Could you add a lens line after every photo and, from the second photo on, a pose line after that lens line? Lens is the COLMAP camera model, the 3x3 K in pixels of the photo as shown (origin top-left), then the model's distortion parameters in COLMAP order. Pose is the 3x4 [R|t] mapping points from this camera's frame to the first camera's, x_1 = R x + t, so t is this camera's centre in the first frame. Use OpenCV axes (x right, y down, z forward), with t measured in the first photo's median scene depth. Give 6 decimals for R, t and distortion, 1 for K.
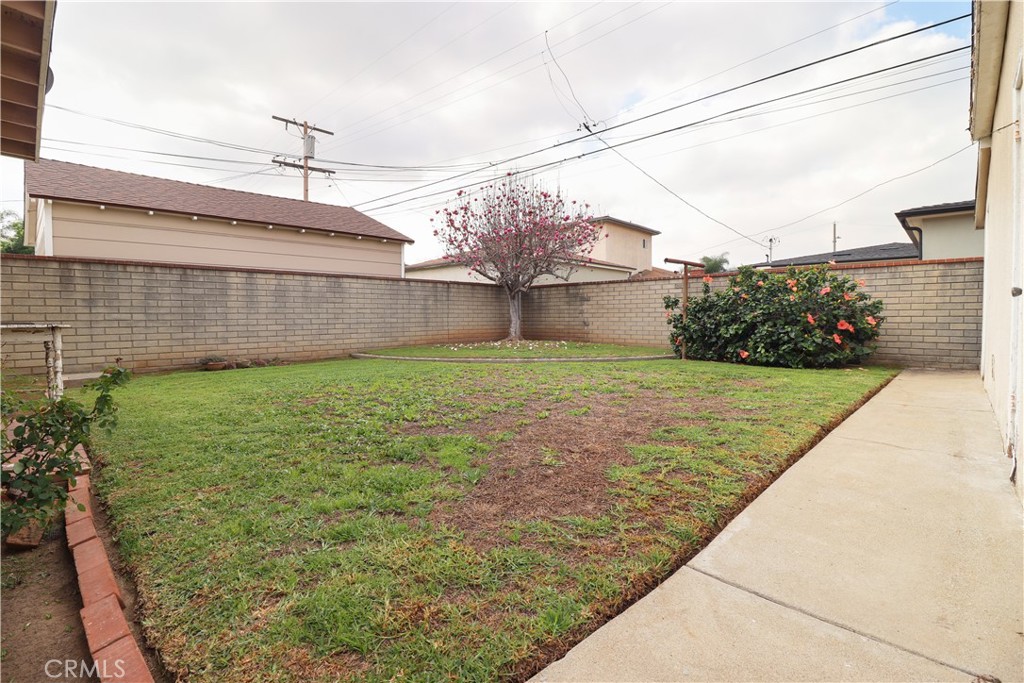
lens RADIAL K [[473.5, 0, 509.3], [0, 473.5, 319.2], [0, 0, 1]] dist [0.004658, 0.000716]
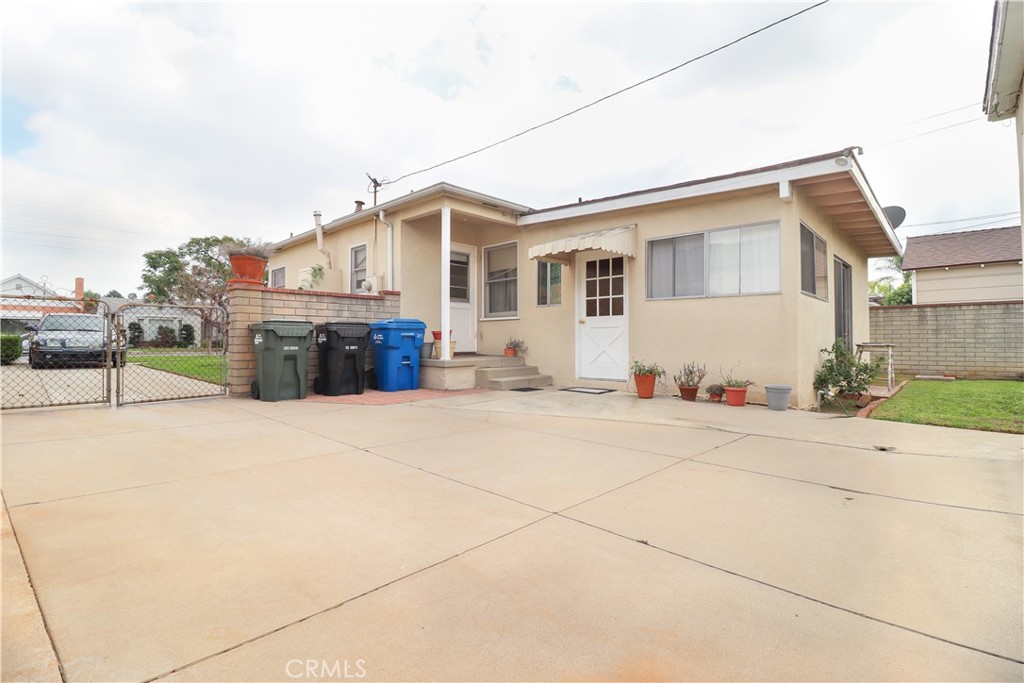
lens RADIAL K [[473.5, 0, 511.9], [0, 473.5, 339.8], [0, 0, 1]] dist [0.004658, 0.000716]
pose [[0.022001, 0.000221, -0.999758, 0.642807], [-0.006087, 0.999981, 0.000087, 0.001355], [0.999739, 0.006084, 0.022001, -0.428835]]
